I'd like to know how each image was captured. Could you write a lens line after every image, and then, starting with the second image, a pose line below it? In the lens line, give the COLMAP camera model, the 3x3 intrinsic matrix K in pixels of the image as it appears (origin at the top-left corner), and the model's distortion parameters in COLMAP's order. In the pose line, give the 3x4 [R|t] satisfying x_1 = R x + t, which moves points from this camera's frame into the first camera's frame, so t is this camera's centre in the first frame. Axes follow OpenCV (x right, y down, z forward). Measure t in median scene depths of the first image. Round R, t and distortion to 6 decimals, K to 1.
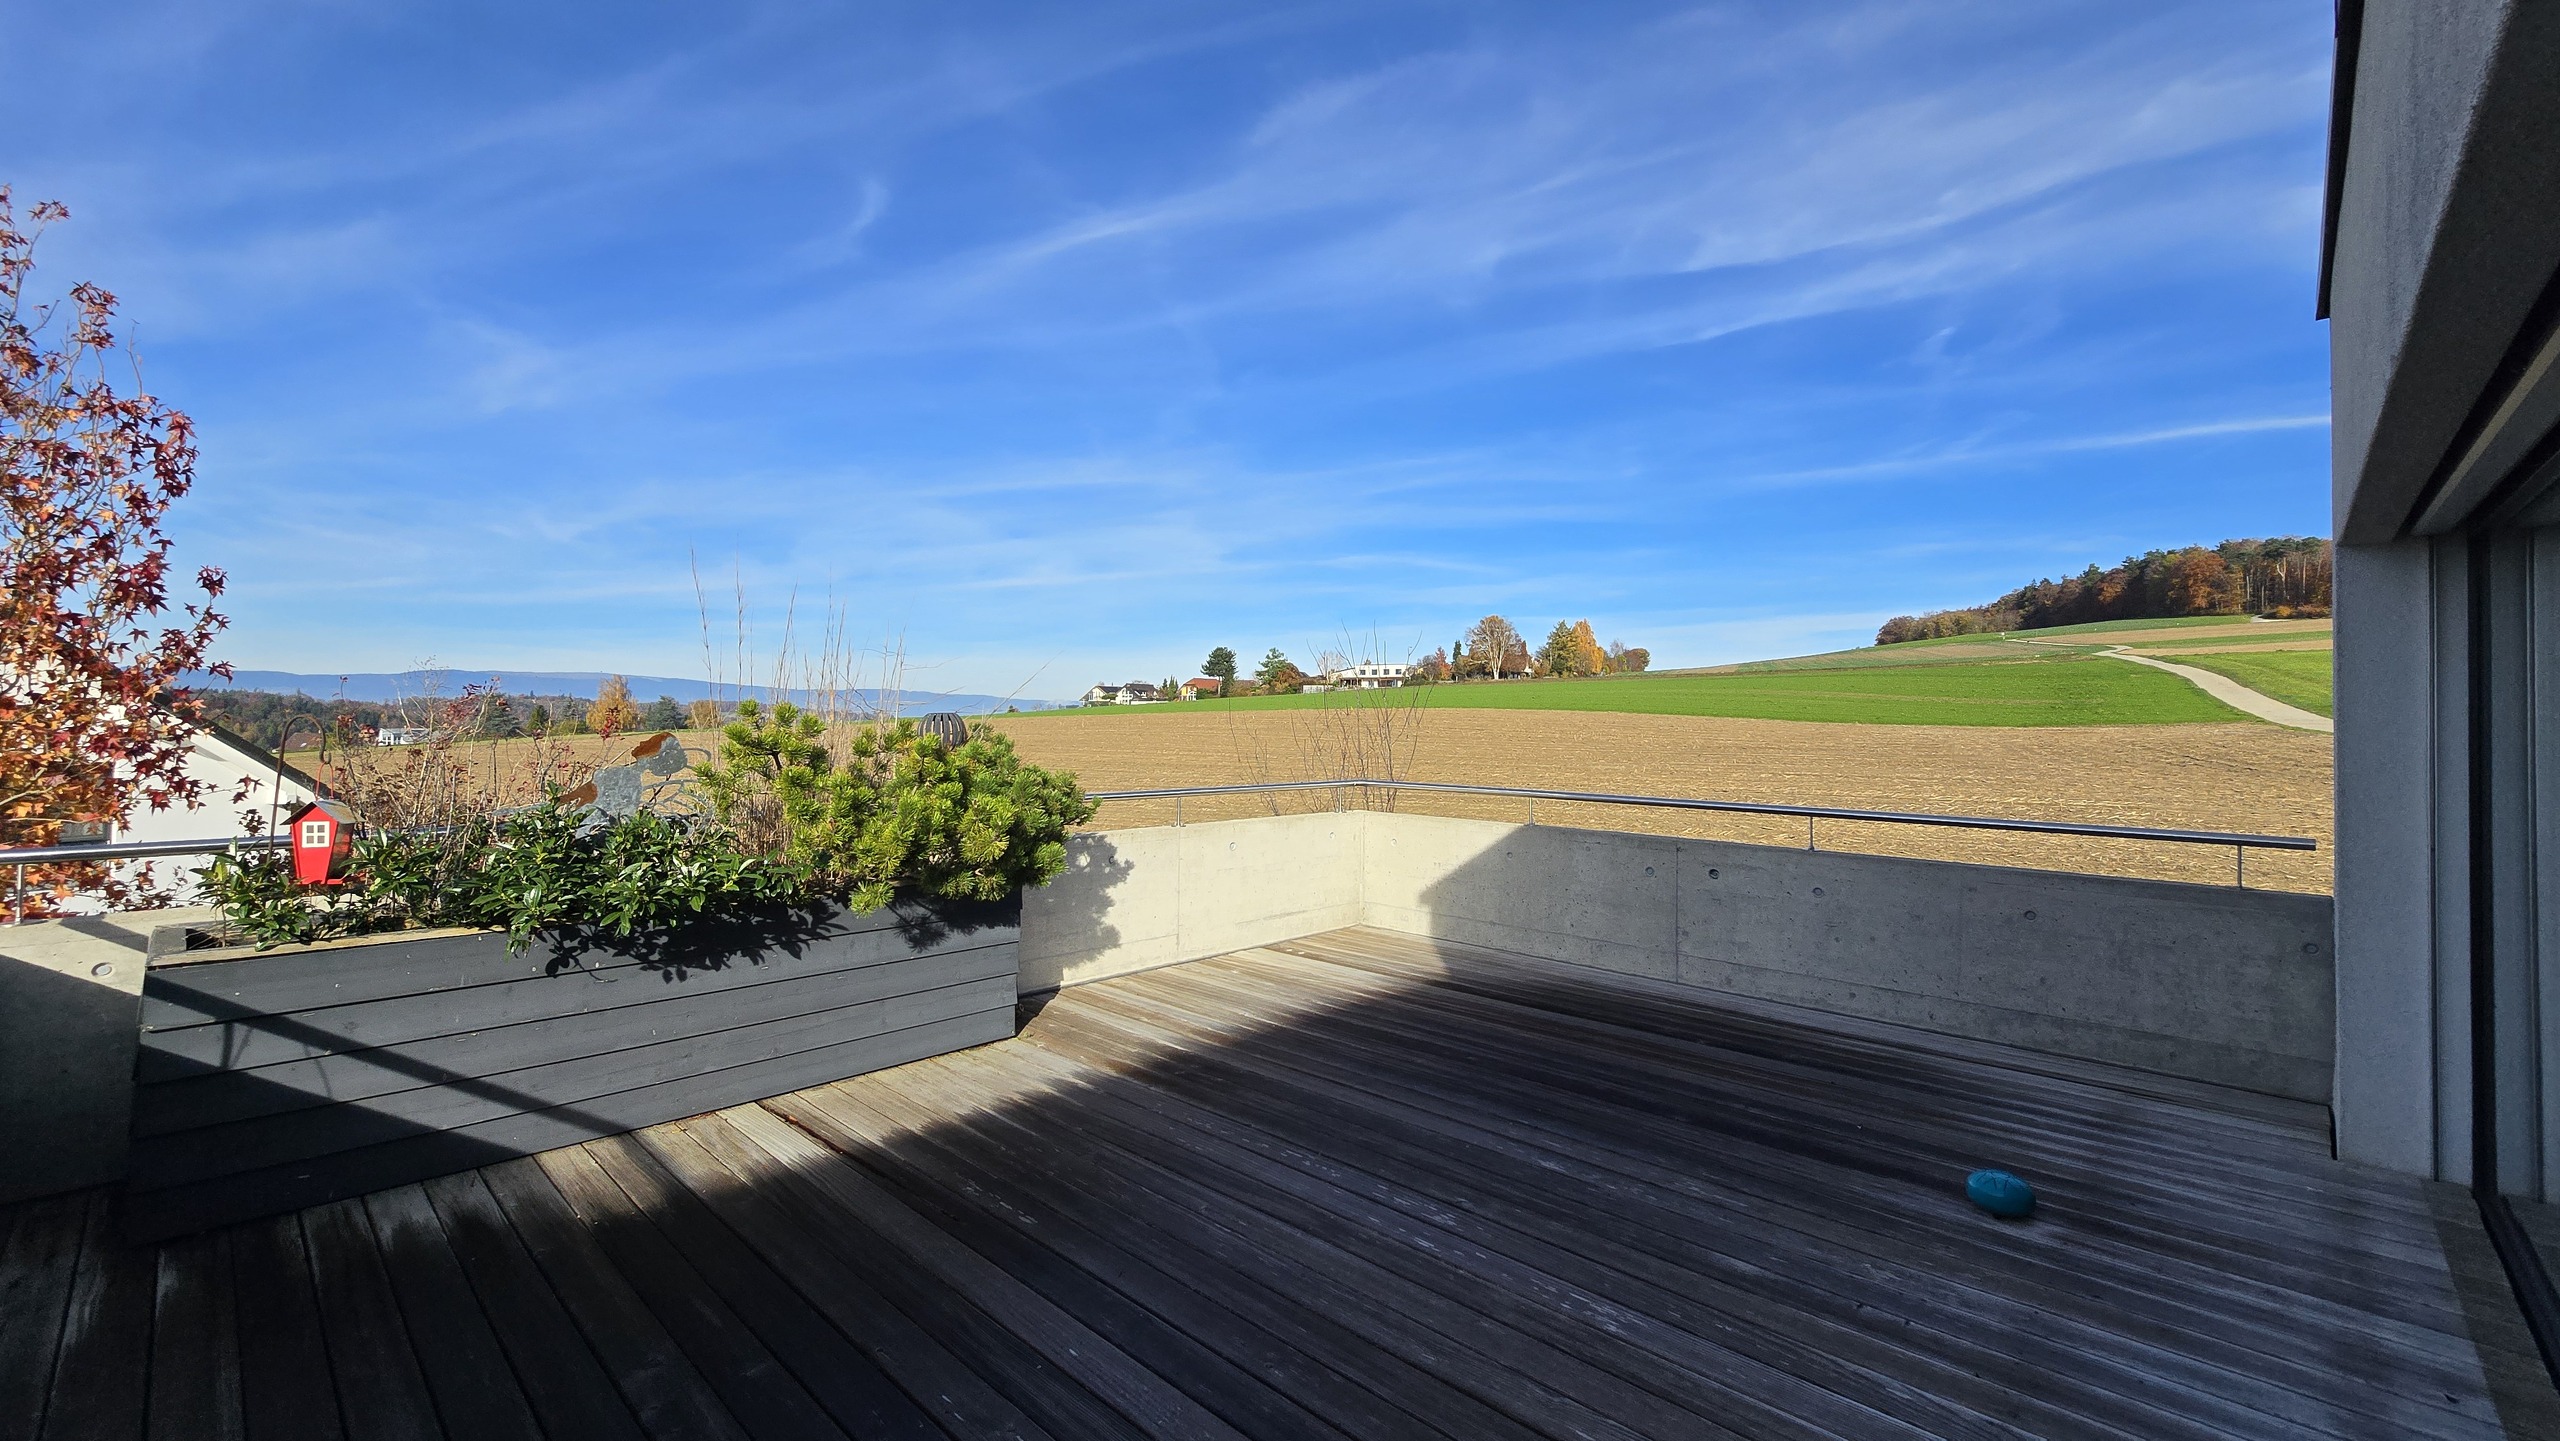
lens RADIAL K [[1047.2, 0, 1267.7], [0, 1047.2, 703.3], [0, 0, 1]] dist [-0.001012, -0.000460]
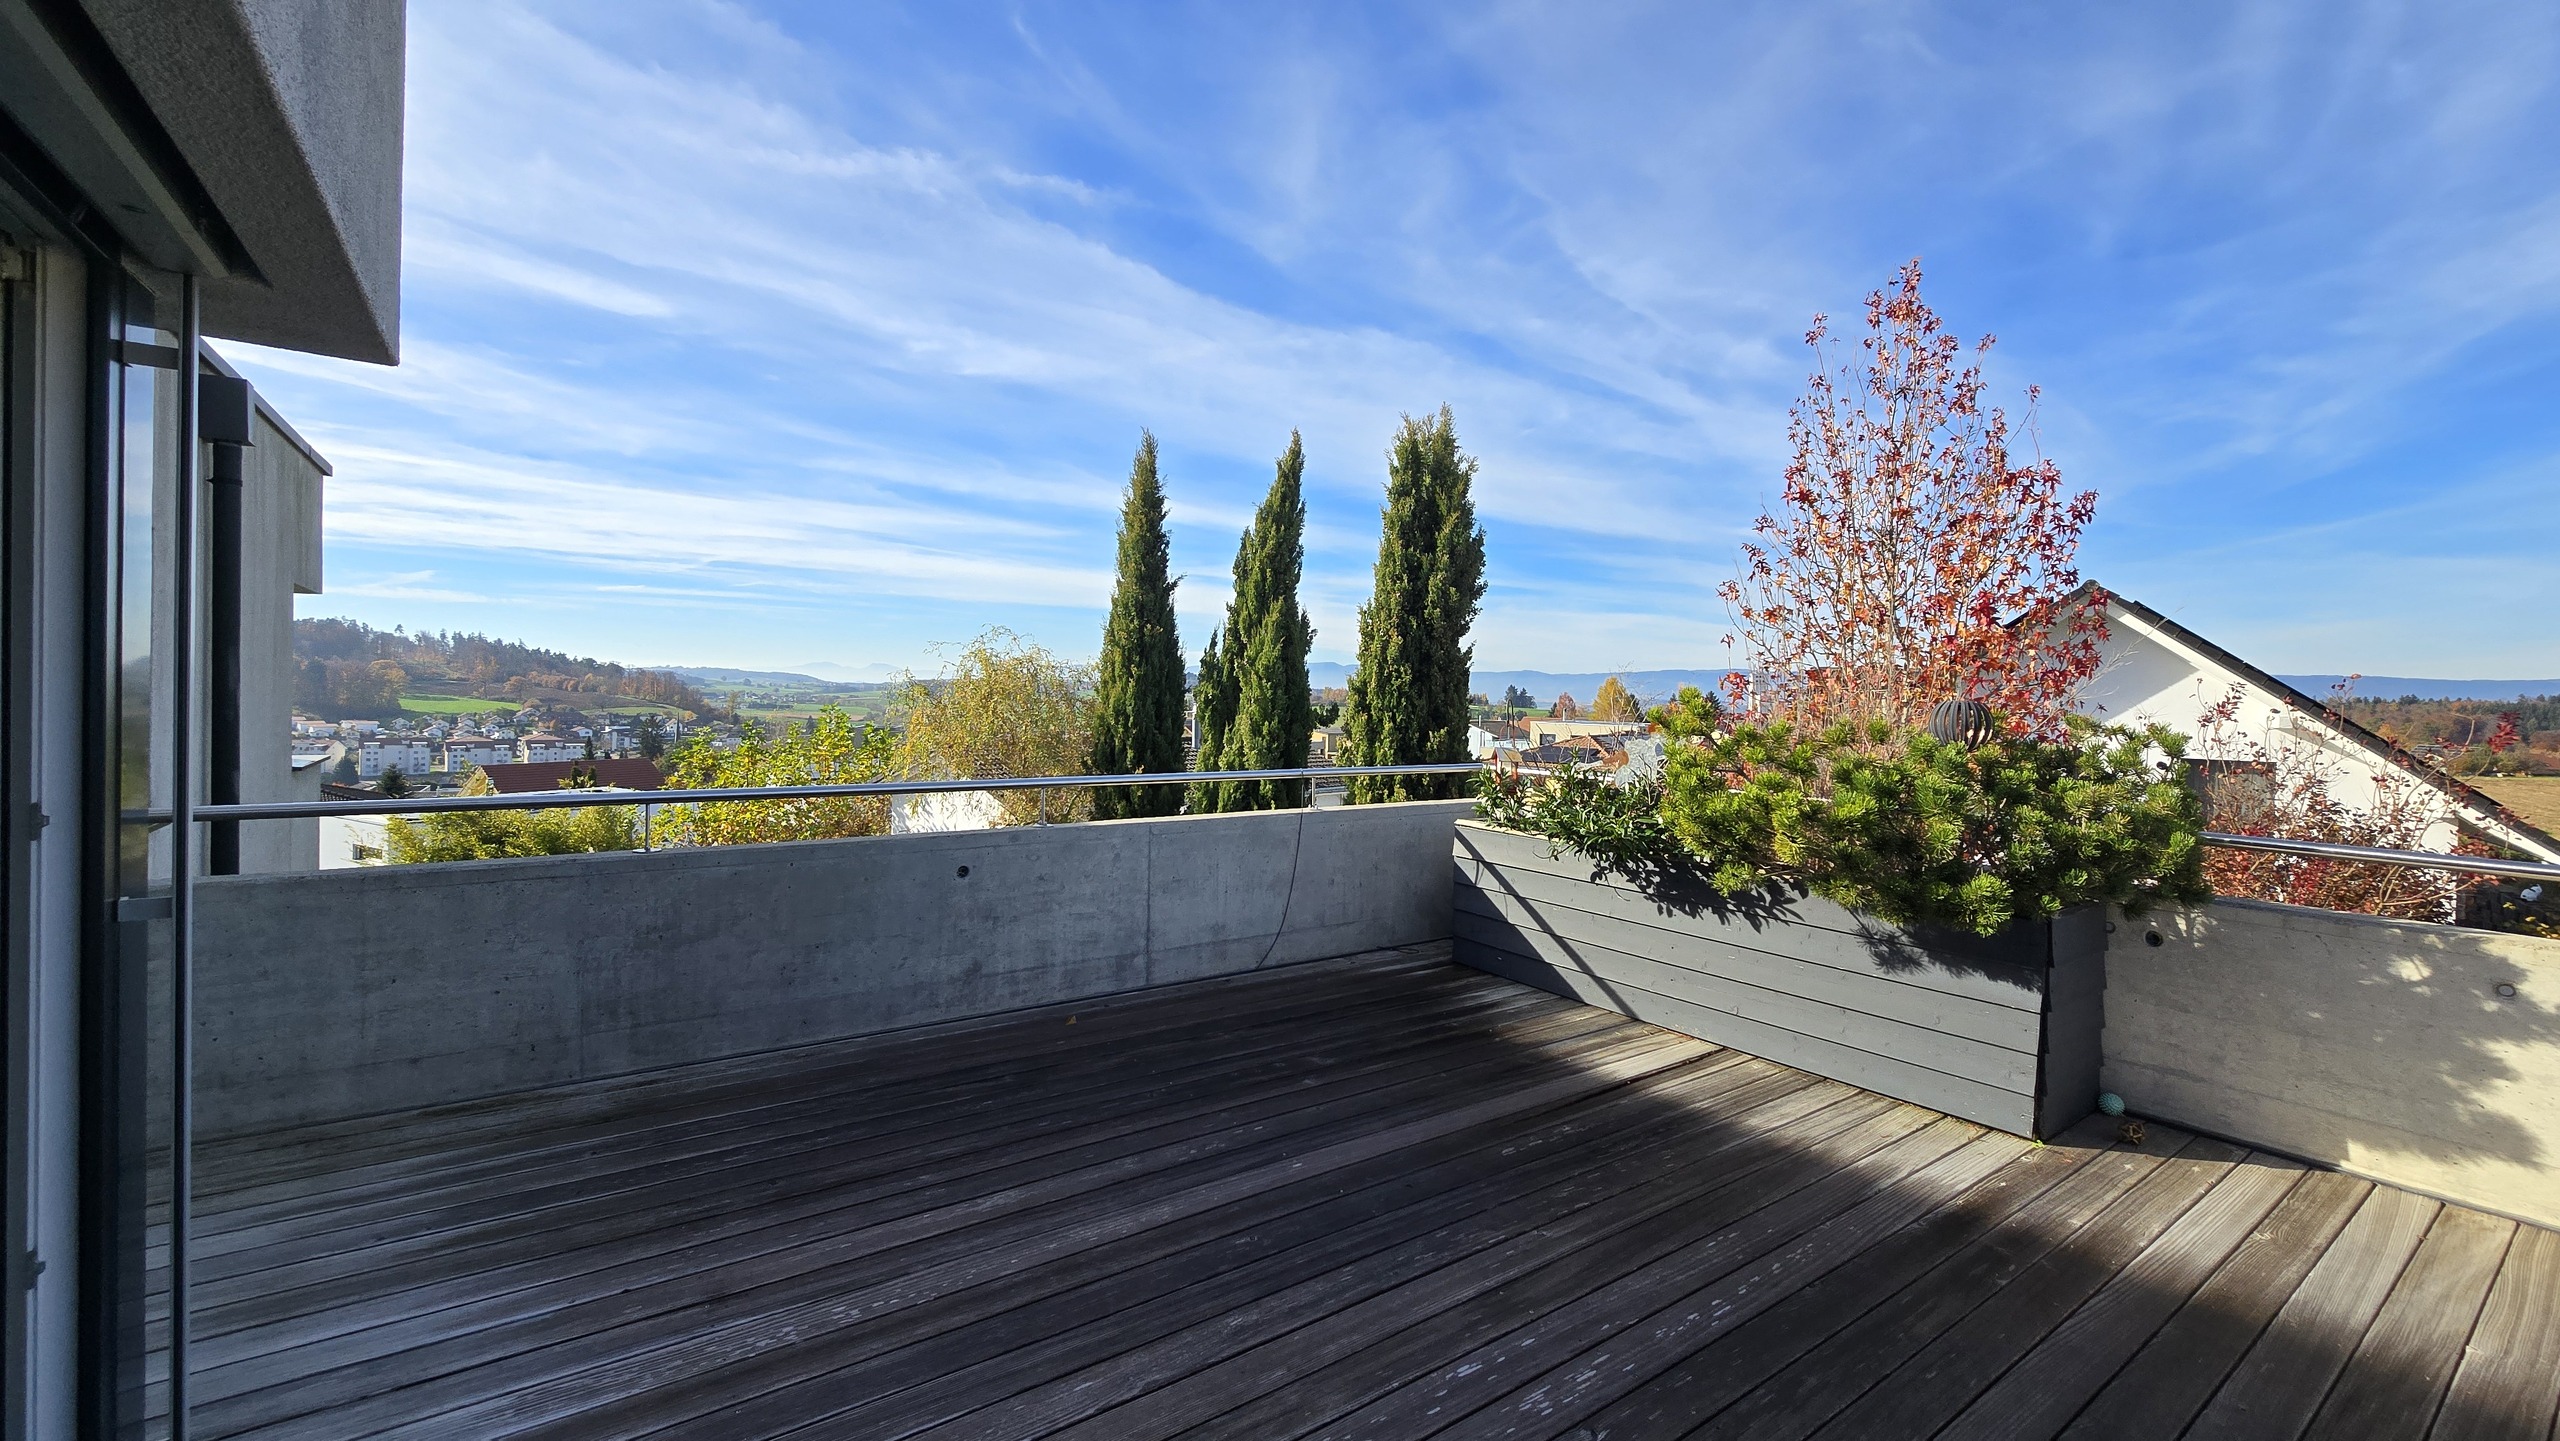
lens RADIAL K [[1047.2, 0, 1295.4], [0, 1047.2, 701.5], [0, 0, 1]] dist [-0.001012, -0.000460]
pose [[-0.162268, -0.003776, -0.986739, 0.619556], [-0.008311, 0.999962, -0.002460, 0.017258], [0.986712, 0.007801, -0.162293, 0.660684]]
